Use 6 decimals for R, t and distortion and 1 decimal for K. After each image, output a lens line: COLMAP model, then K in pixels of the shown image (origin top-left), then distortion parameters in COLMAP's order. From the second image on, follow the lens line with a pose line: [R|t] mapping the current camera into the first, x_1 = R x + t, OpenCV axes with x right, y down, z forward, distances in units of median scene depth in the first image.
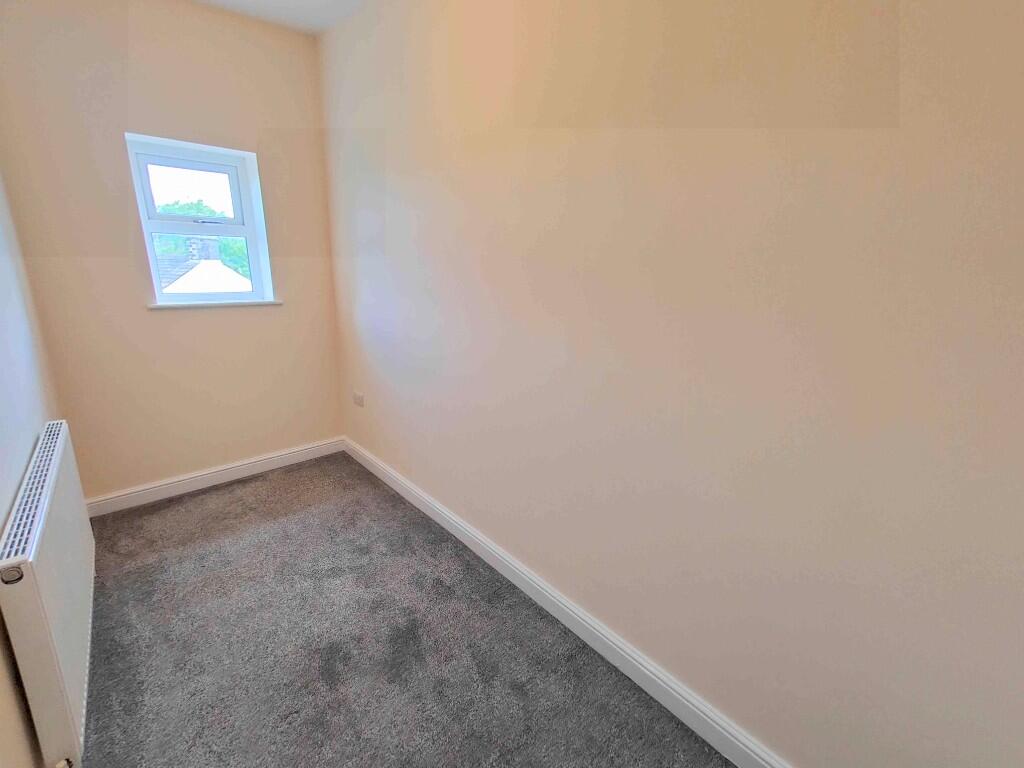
lens RADIAL K [[449.4, 0, 512.1], [0, 449.4, 382.6], [0, 0, 1]] dist [0.001629, -0.000012]
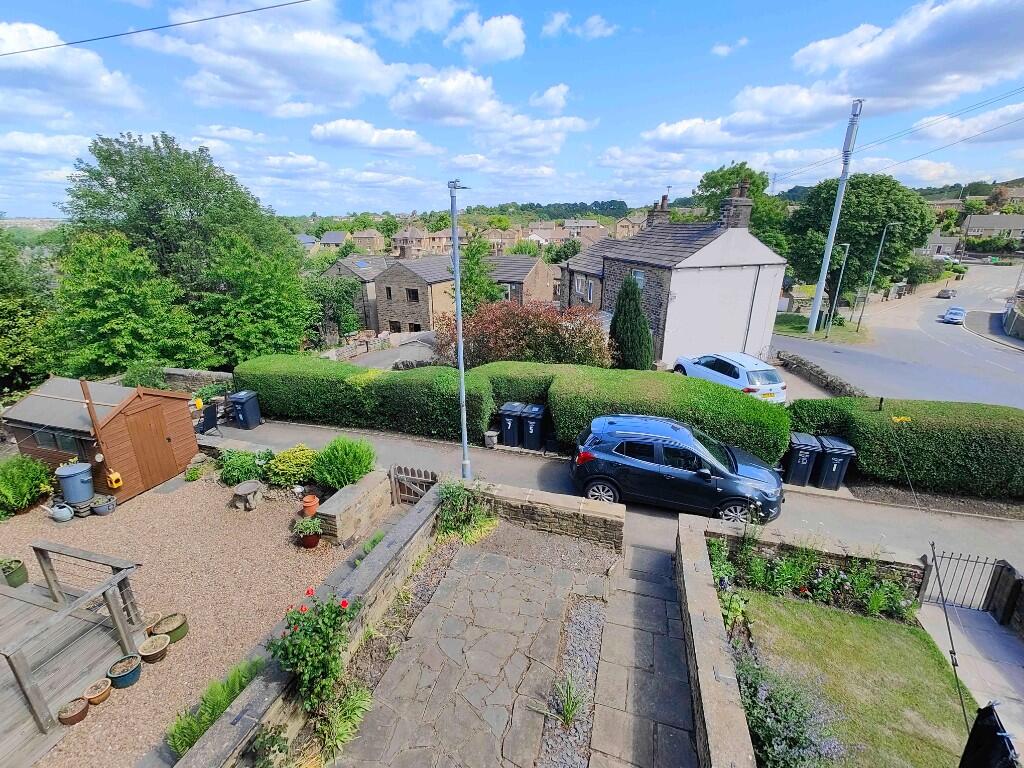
lens RADIAL K [[449.4, 0, 513.9], [0, 449.4, 379.5], [0, 0, 1]] dist [0.001629, -0.000012]
pose [[0.535244, 0.257051, -0.804635, -0.076997], [-0.199923, 0.964058, 0.174992, -0.035543], [0.820697, 0.067202, 0.567397, 0.097405]]
